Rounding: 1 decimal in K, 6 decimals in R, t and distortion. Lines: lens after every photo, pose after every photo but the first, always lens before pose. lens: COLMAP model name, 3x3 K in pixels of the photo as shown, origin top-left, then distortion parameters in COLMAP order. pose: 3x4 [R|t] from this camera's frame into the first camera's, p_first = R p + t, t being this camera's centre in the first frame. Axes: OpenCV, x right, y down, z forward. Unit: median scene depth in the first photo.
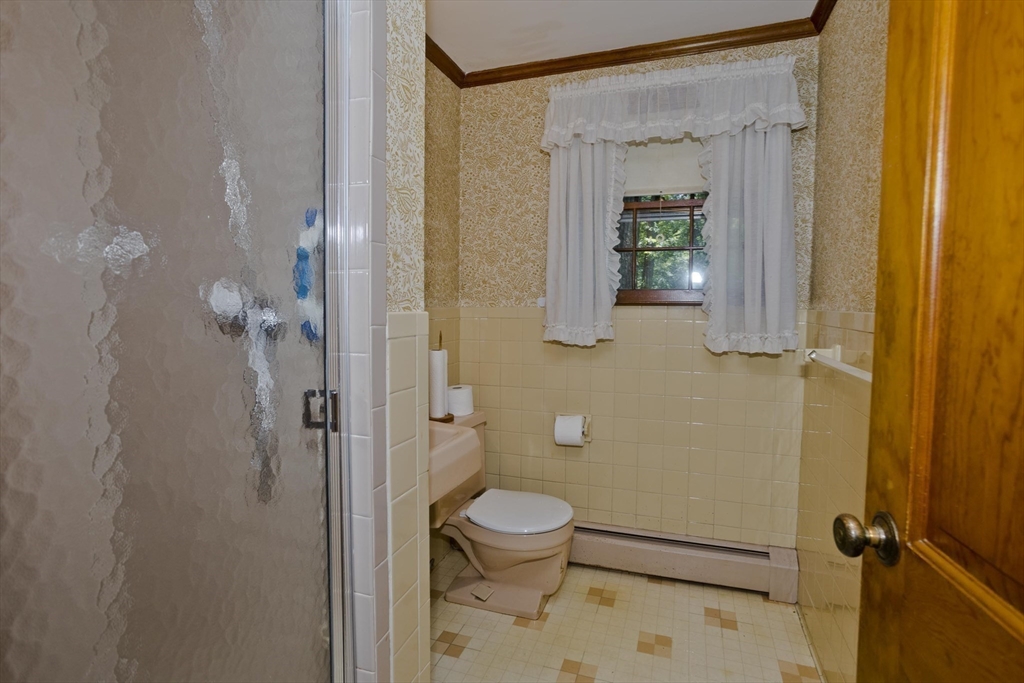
lens RADIAL K [[517.3, 0, 513.5], [0, 517.3, 338.0], [0, 0, 1]] dist [-0.066045, 0.040056]
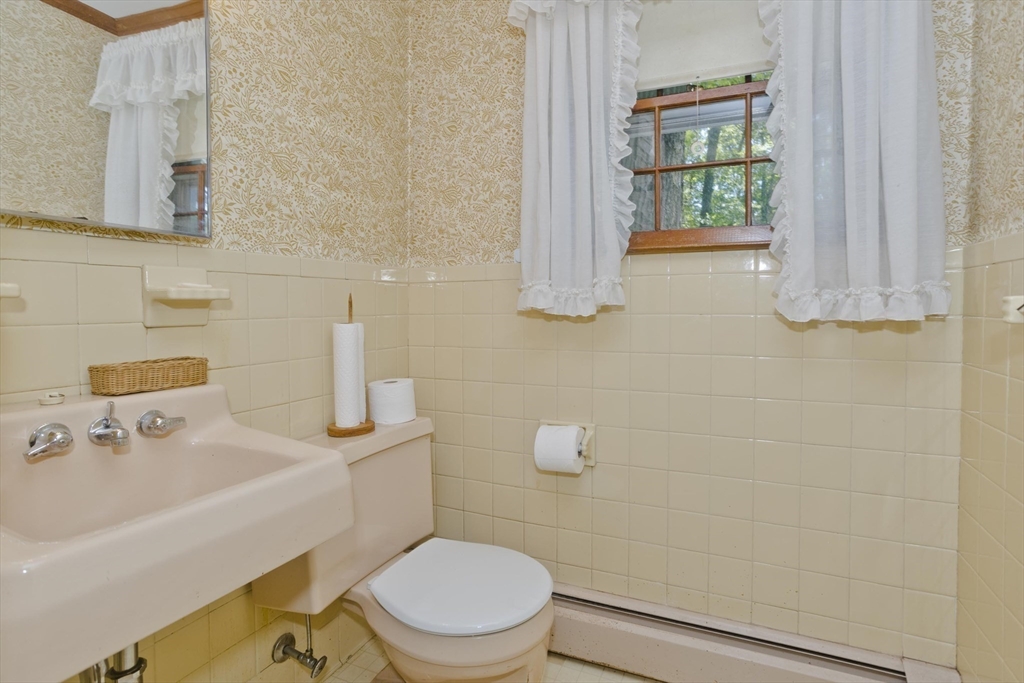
lens RADIAL K [[496.1, 0, 514.0], [0, 496.1, 324.5], [0, 0, 1]] dist [-0.047780, 0.024760]
pose [[0.993512, -0.008438, -0.113416, 0.127376], [0.004248, 0.999301, -0.037141, 0.047349], [0.113651, 0.036419, 0.992853, 0.380733]]
